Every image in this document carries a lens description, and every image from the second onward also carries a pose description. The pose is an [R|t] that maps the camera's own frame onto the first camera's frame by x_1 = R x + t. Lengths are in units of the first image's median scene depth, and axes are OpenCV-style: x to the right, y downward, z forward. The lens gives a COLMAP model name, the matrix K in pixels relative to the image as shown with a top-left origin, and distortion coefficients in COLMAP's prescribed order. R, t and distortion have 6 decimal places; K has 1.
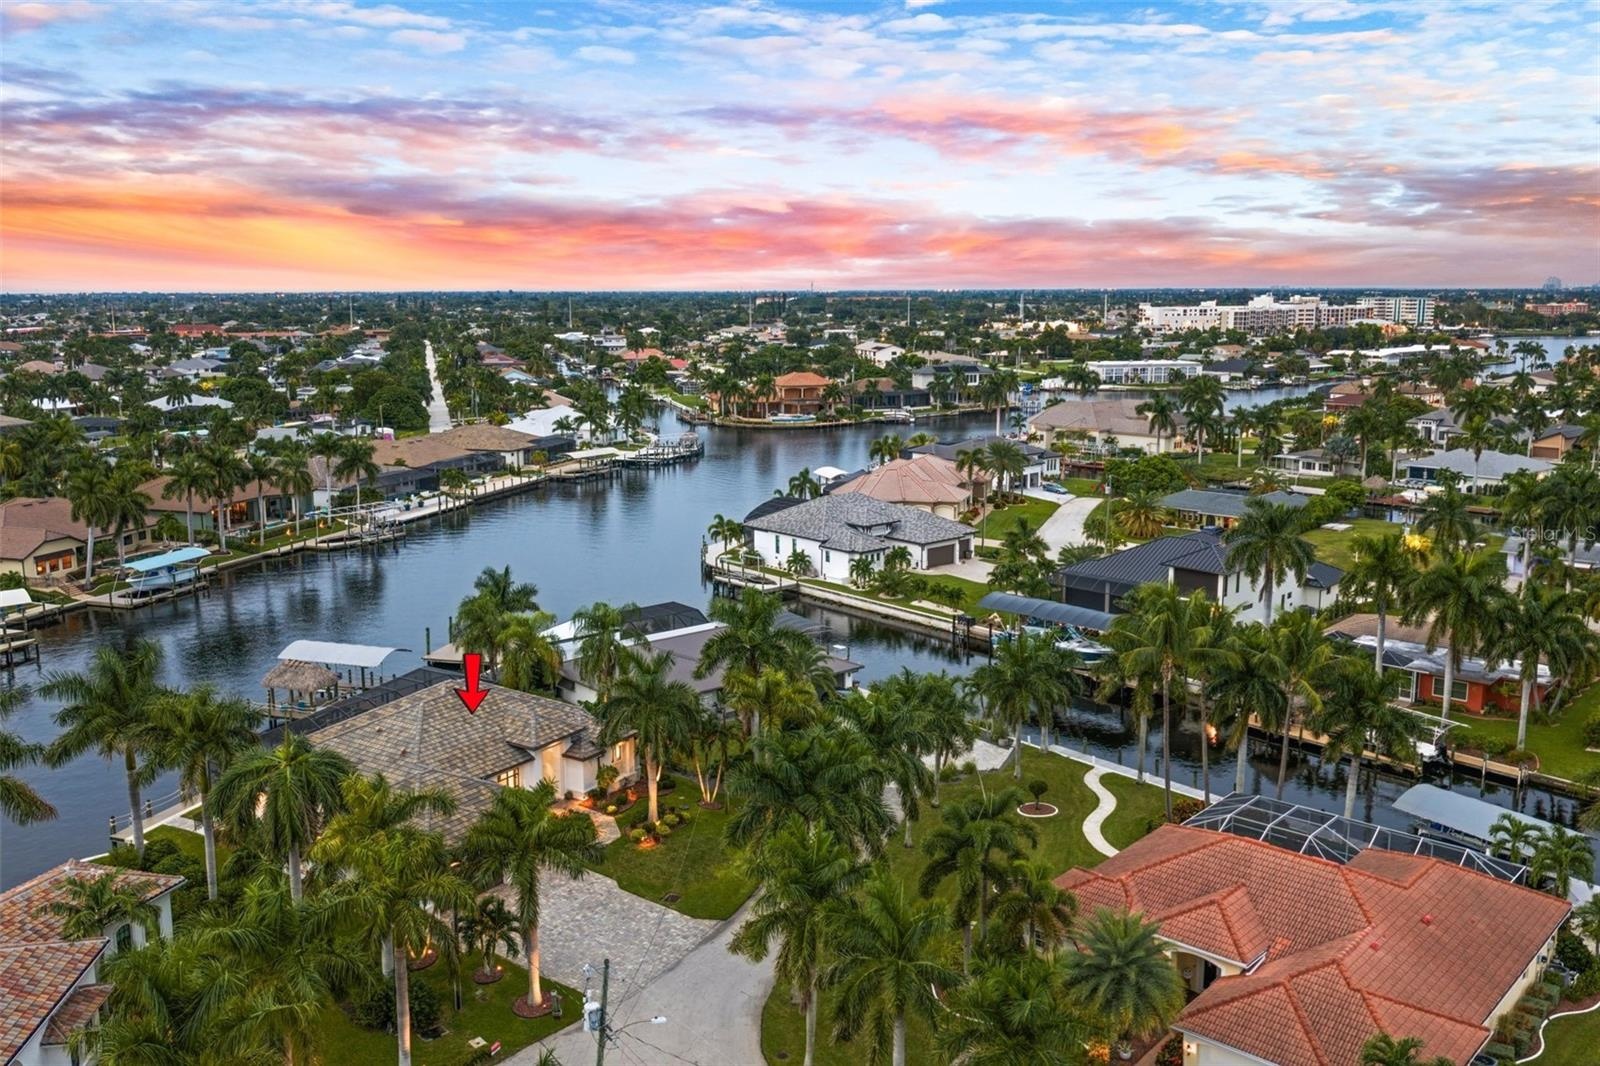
lens RADIAL K [[1343.1, 0, 797.3], [0, 1343.1, 533.1], [0, 0, 1]] dist [0.031983, -0.049607]
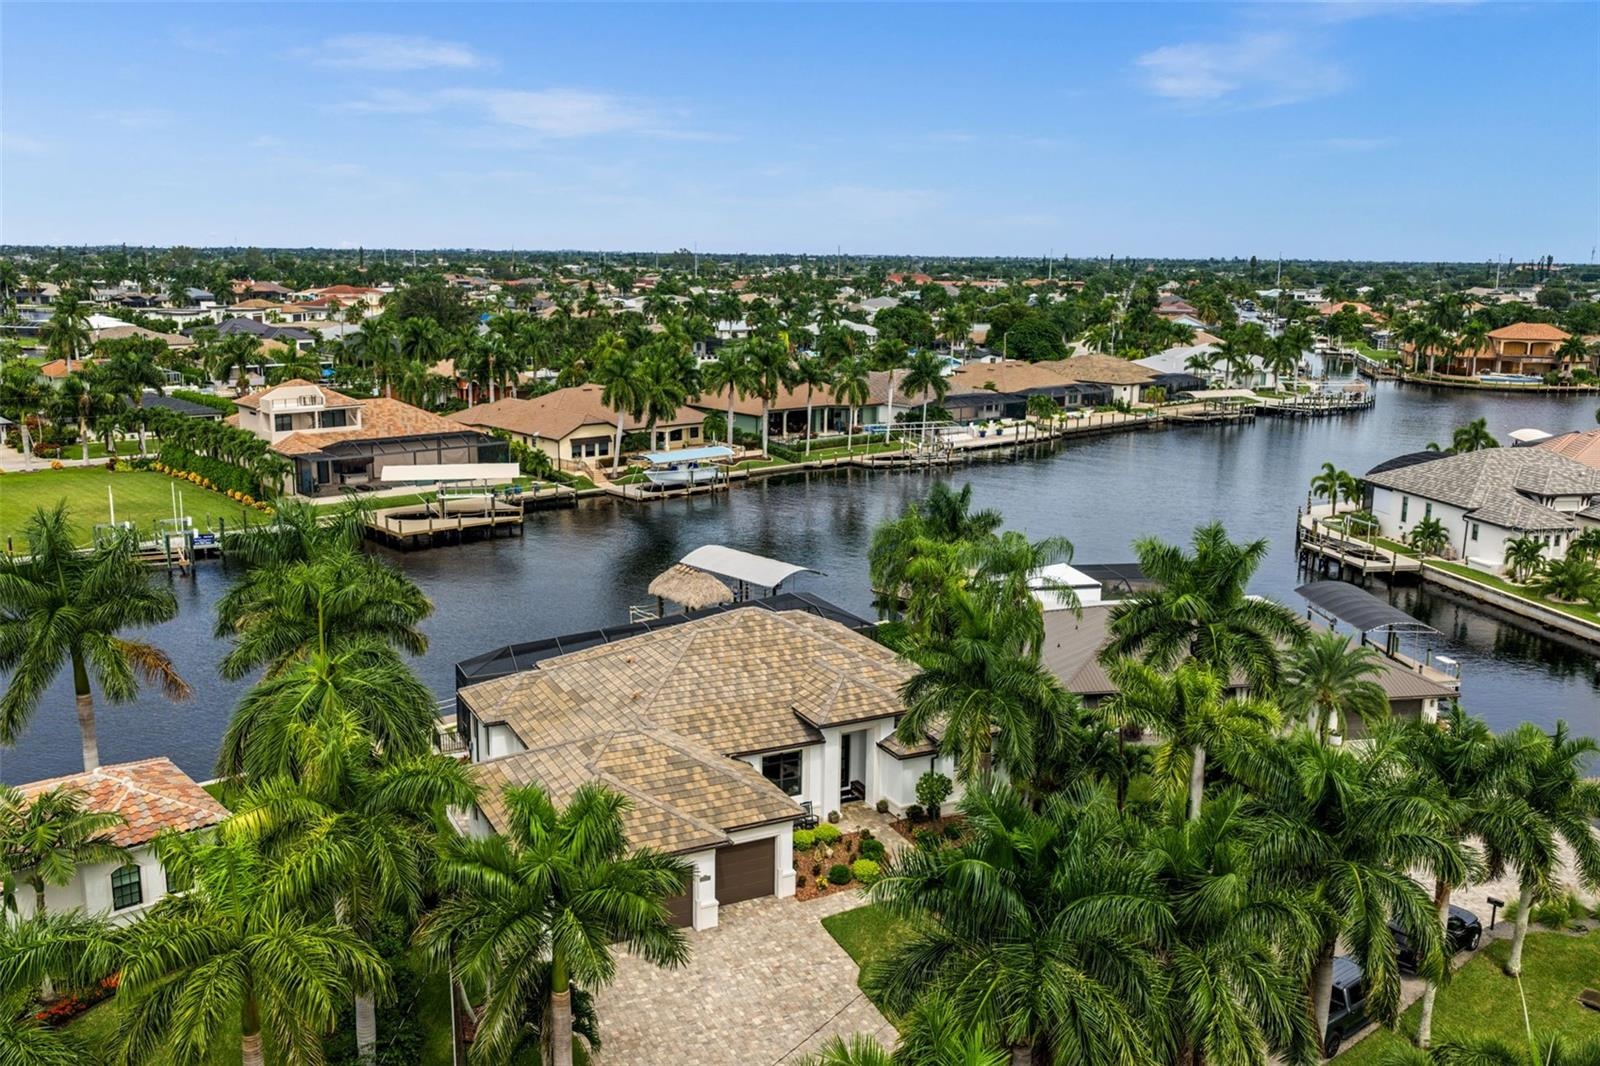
lens RADIAL K [[1343.1, 0, 797.3], [0, 1343.1, 533.1], [0, 0, 1]] dist [0.031983, -0.049607]
pose [[0.870804, 0.114396, -0.478137, 0.046229], [-0.102117, 0.993428, 0.051701, 0.015964], [0.480909, 0.003804, 0.876762, 0.198997]]
